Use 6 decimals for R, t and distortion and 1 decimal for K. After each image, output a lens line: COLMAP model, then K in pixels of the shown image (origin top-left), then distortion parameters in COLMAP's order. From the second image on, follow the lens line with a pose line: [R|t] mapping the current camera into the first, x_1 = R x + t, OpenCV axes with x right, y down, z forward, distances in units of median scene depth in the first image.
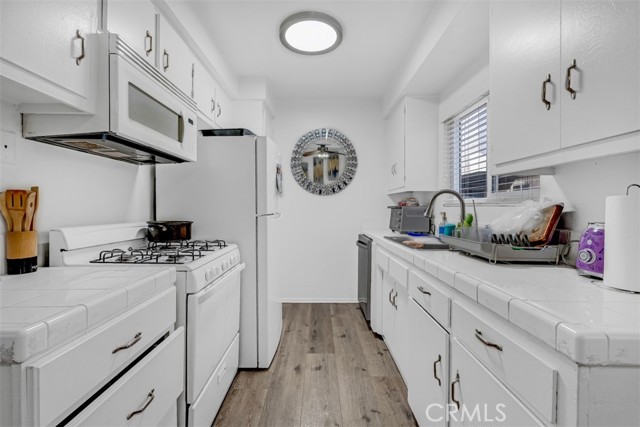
lens RADIAL K [[283.5, 0, 316.0], [0, 283.5, 210.3], [0, 0, 1]] dist [-0.002955, -0.000250]
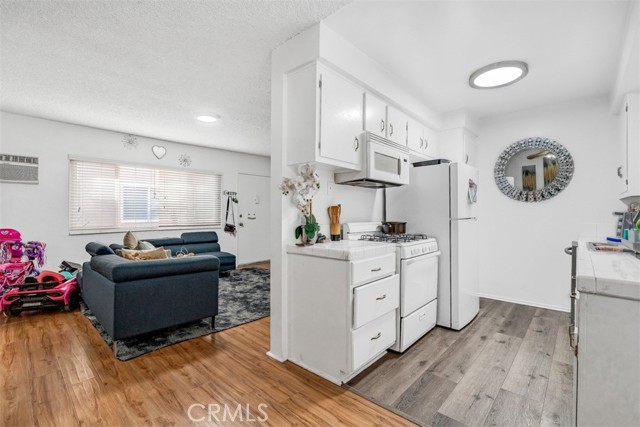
lens RADIAL K [[283.5, 0, 316.0], [0, 283.5, 210.3], [0, 0, 1]] dist [-0.002955, -0.000250]
pose [[0.731260, -0.009979, -0.682026, 0.275427], [-0.008066, 0.999697, -0.023275, 0.012651], [0.682051, 0.022522, 0.730958, -0.506489]]
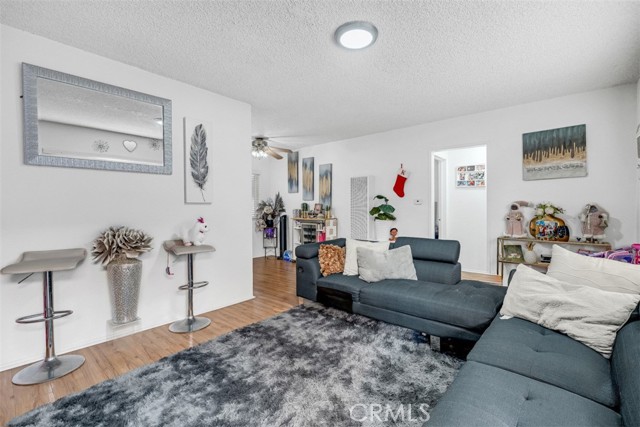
lens RADIAL K [[283.5, 0, 316.0], [0, 283.5, 210.3], [0, 0, 1]] dist [-0.002955, -0.000250]
pose [[-0.742020, -0.003680, 0.670368, -2.325078], [0.009633, 0.999823, 0.016151, -0.014973], [-0.670309, 0.018442, -0.741853, 1.407688]]
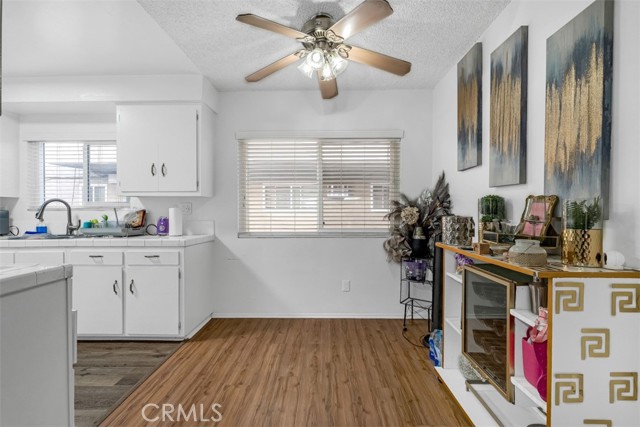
lens RADIAL K [[283.5, 0, 316.0], [0, 283.5, 210.3], [0, 0, 1]] dist [-0.002955, -0.000250]
pose [[0.023617, -0.001638, 0.999720, -1.027029], [0.010688, 0.999942, 0.001385, -0.004213], [-0.999664, 0.010652, 0.023633, -0.349099]]
